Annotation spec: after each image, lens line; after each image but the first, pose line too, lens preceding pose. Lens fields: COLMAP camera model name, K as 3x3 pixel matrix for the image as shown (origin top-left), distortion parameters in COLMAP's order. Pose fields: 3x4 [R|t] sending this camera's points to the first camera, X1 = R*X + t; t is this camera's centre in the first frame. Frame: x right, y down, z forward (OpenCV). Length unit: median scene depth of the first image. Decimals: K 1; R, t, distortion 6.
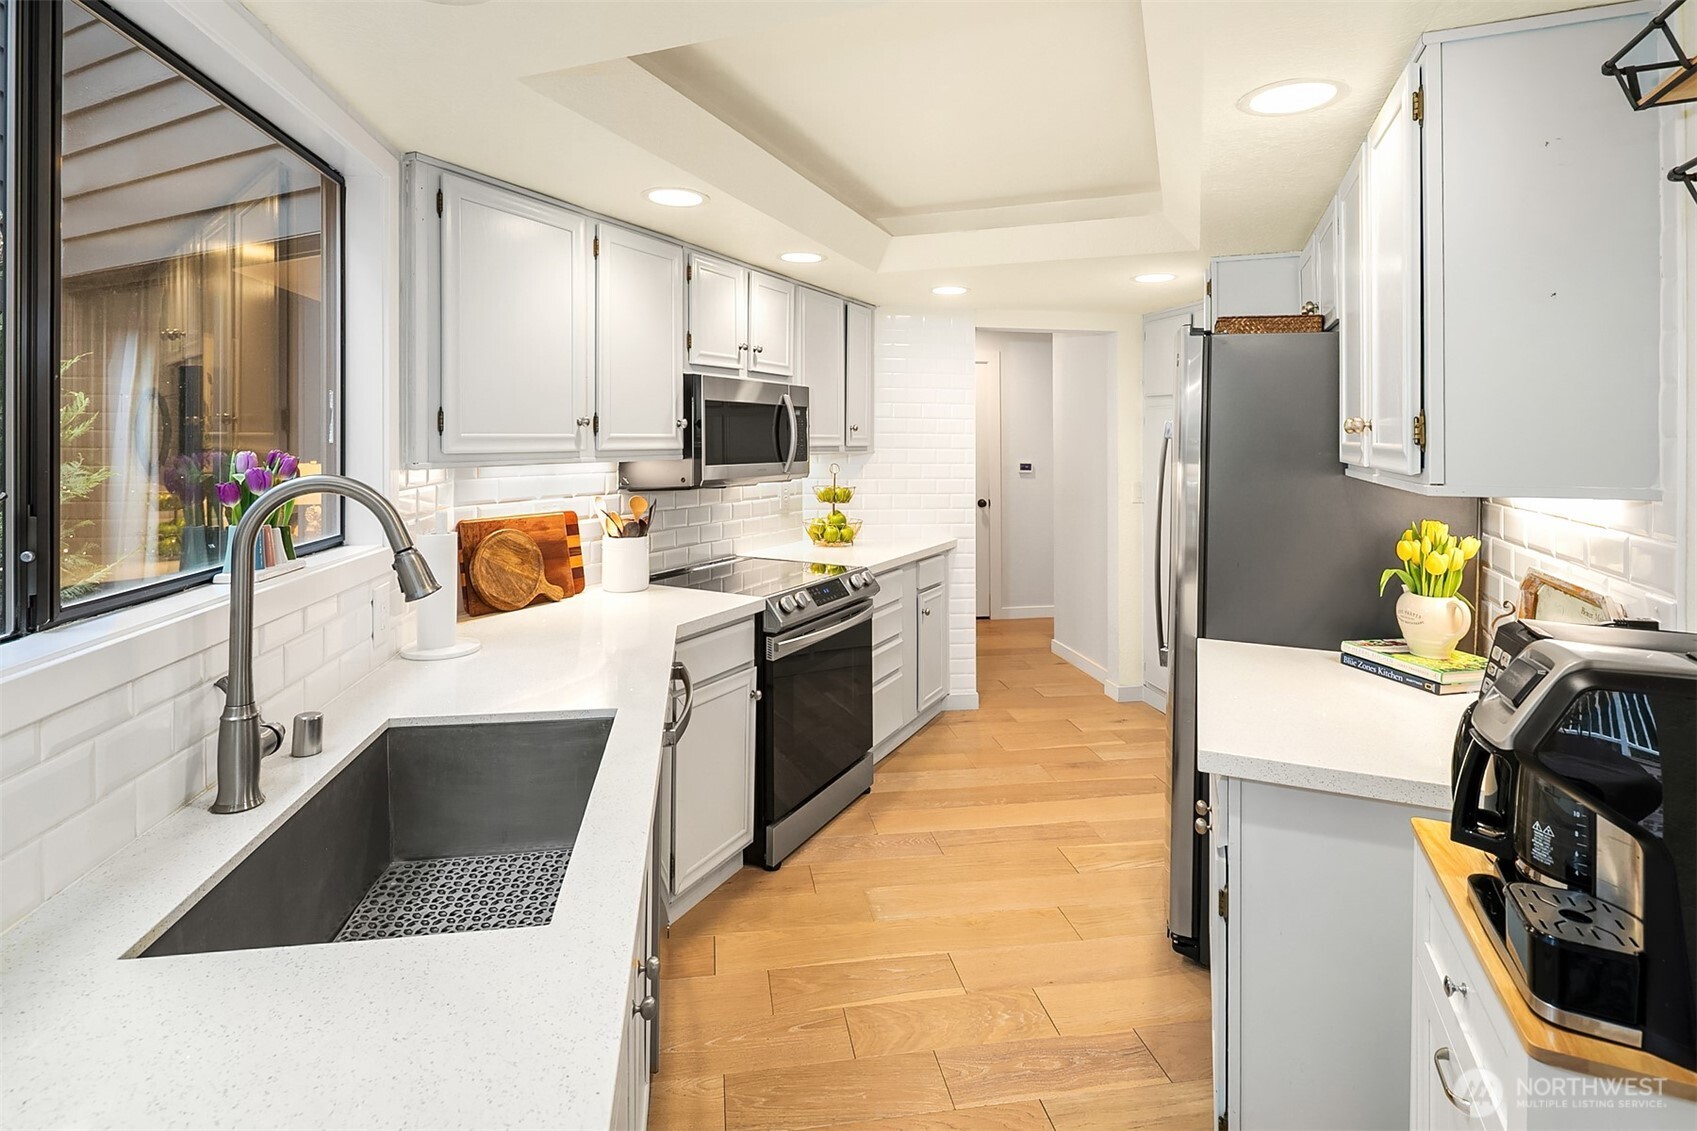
lens RADIAL K [[825.4, 0, 845.3], [0, 825.4, 438.9], [0, 0, 1]] dist [-0.000070, -0.000617]
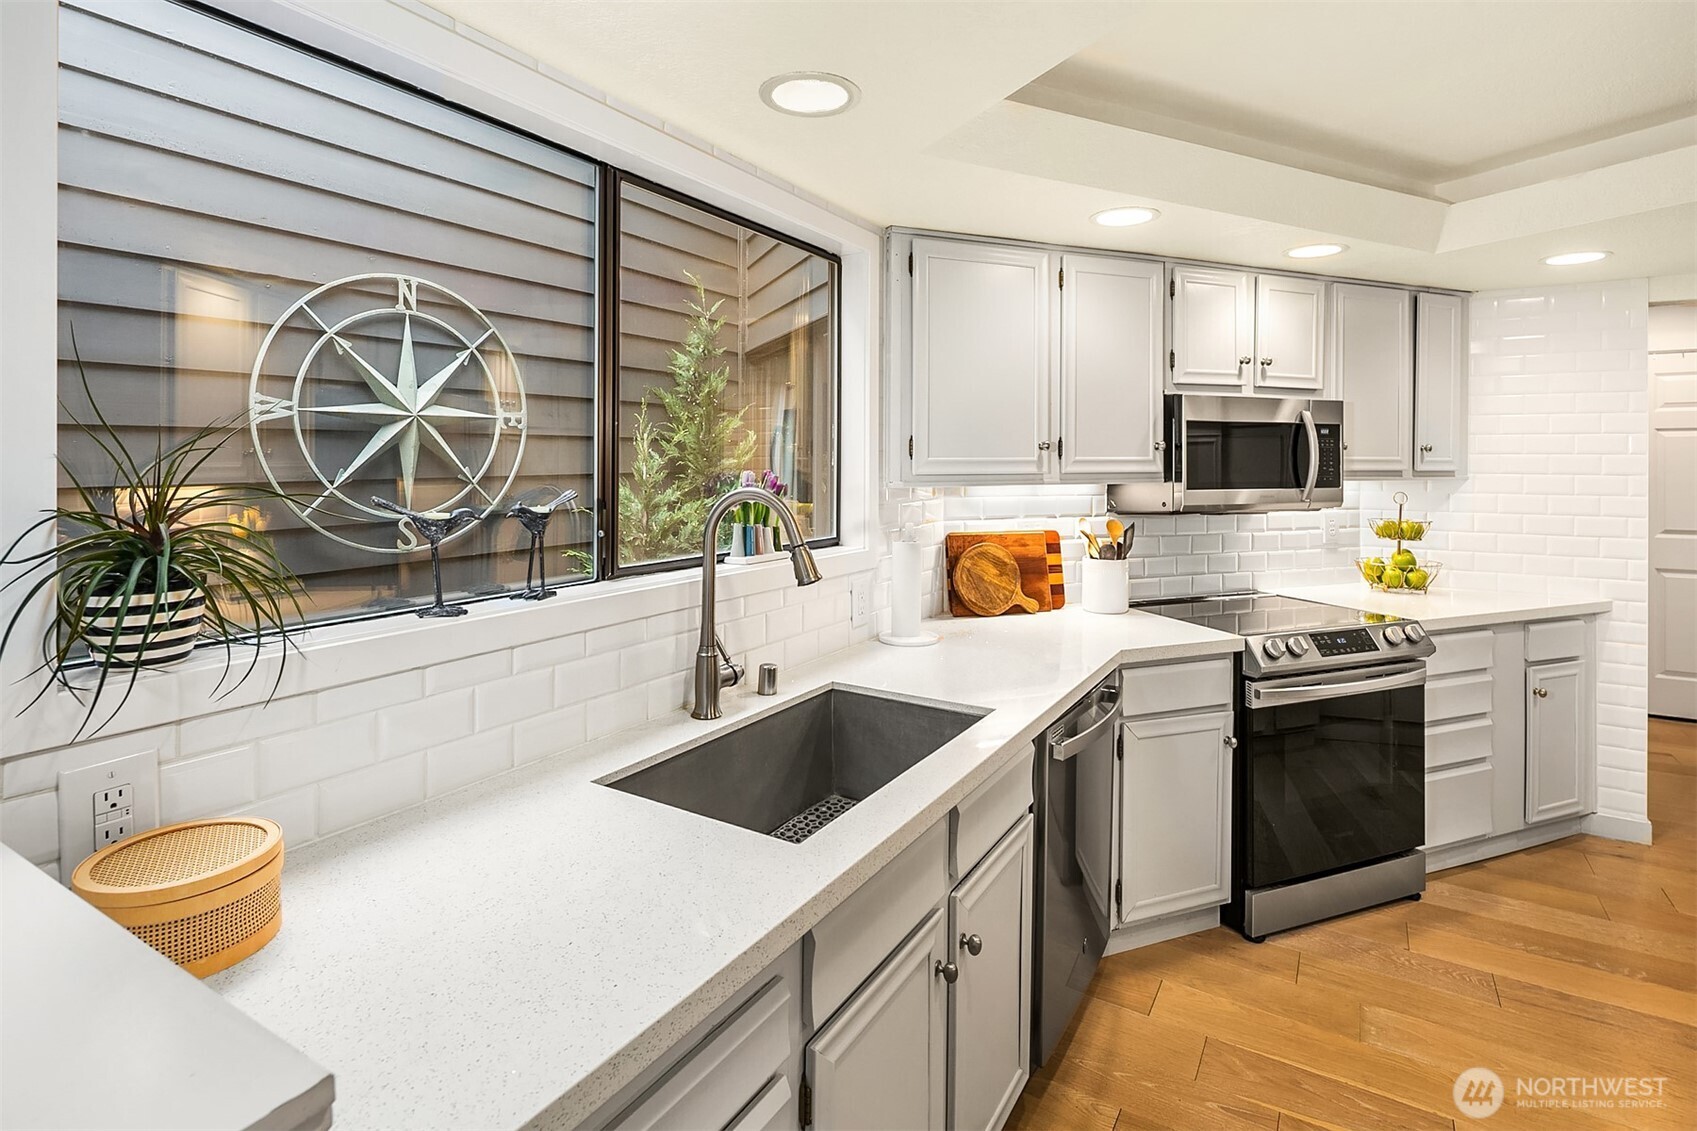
lens RADIAL K [[824.0, 0, 847.1], [0, 824.0, 465.3], [0, 0, 1]] dist [-0.000192, -0.000950]
pose [[0.751311, -0.001733, -0.659946, 0.166084], [0.002495, 0.999997, 0.000215, 0.002903], [0.659943, -0.001808, 0.751313, 0.033563]]
